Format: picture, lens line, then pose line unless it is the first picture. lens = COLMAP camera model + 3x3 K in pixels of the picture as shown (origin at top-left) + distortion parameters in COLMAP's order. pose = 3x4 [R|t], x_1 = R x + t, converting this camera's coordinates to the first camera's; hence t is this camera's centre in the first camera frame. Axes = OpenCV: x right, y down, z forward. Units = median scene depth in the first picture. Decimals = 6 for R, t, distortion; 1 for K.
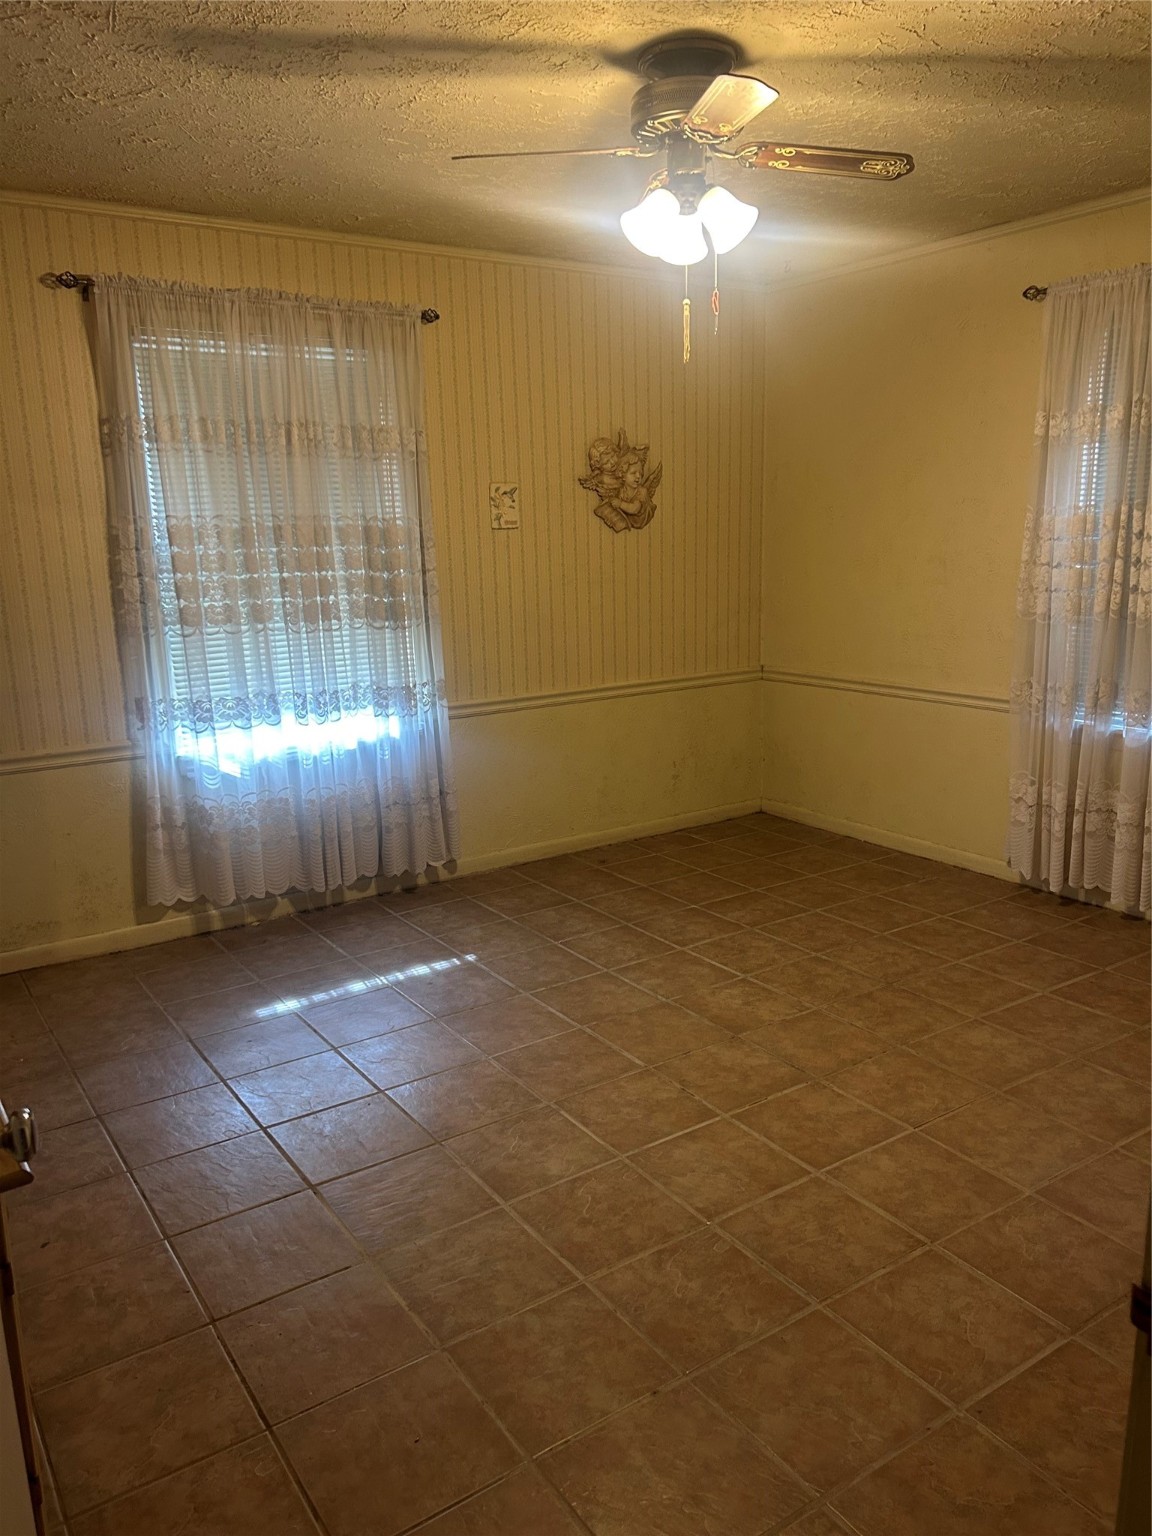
lens RADIAL K [[1160.0, 0, 577.8], [0, 1160.0, 770.4], [0, 0, 1]] dist [0.047570, -0.034510]
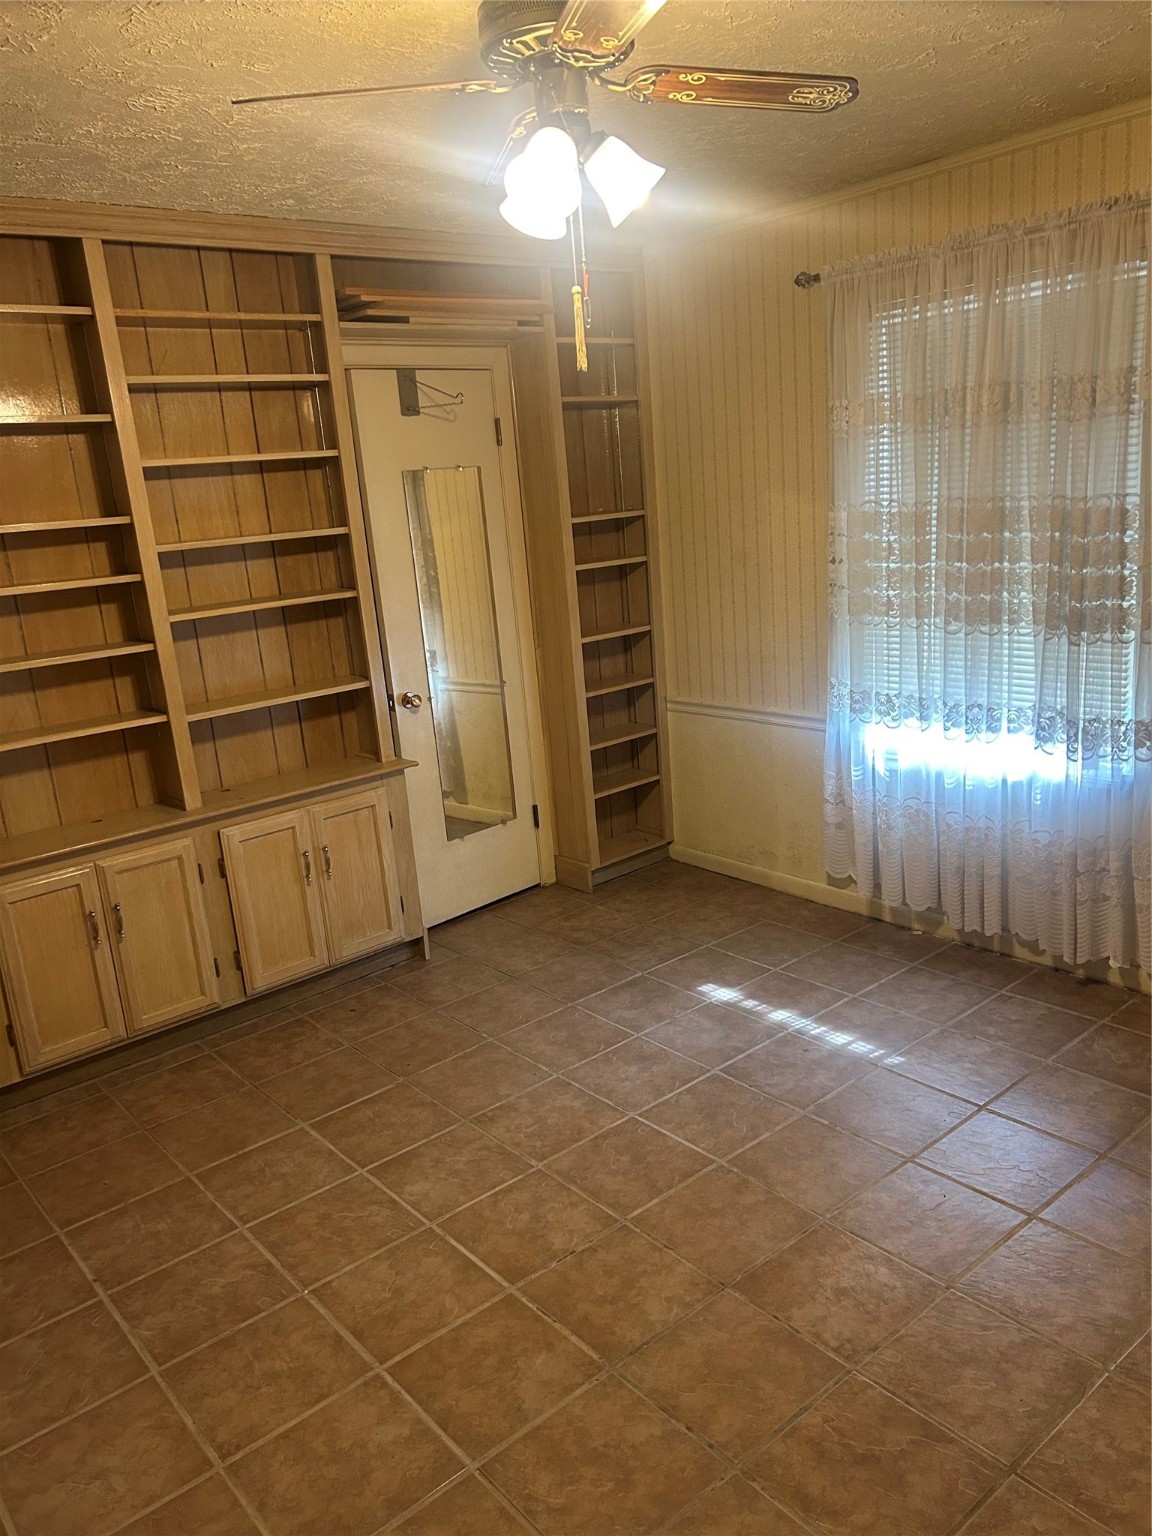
lens RADIAL K [[1160.0, 0, 579.3], [0, 1160.0, 764.7], [0, 0, 1]] dist [0.047570, -0.034510]
pose [[0.109903, 0.250608, -0.961830, 0.635321], [-0.139630, 0.961988, 0.234695, -0.204475], [0.984086, 0.108506, 0.140718, 0.664317]]
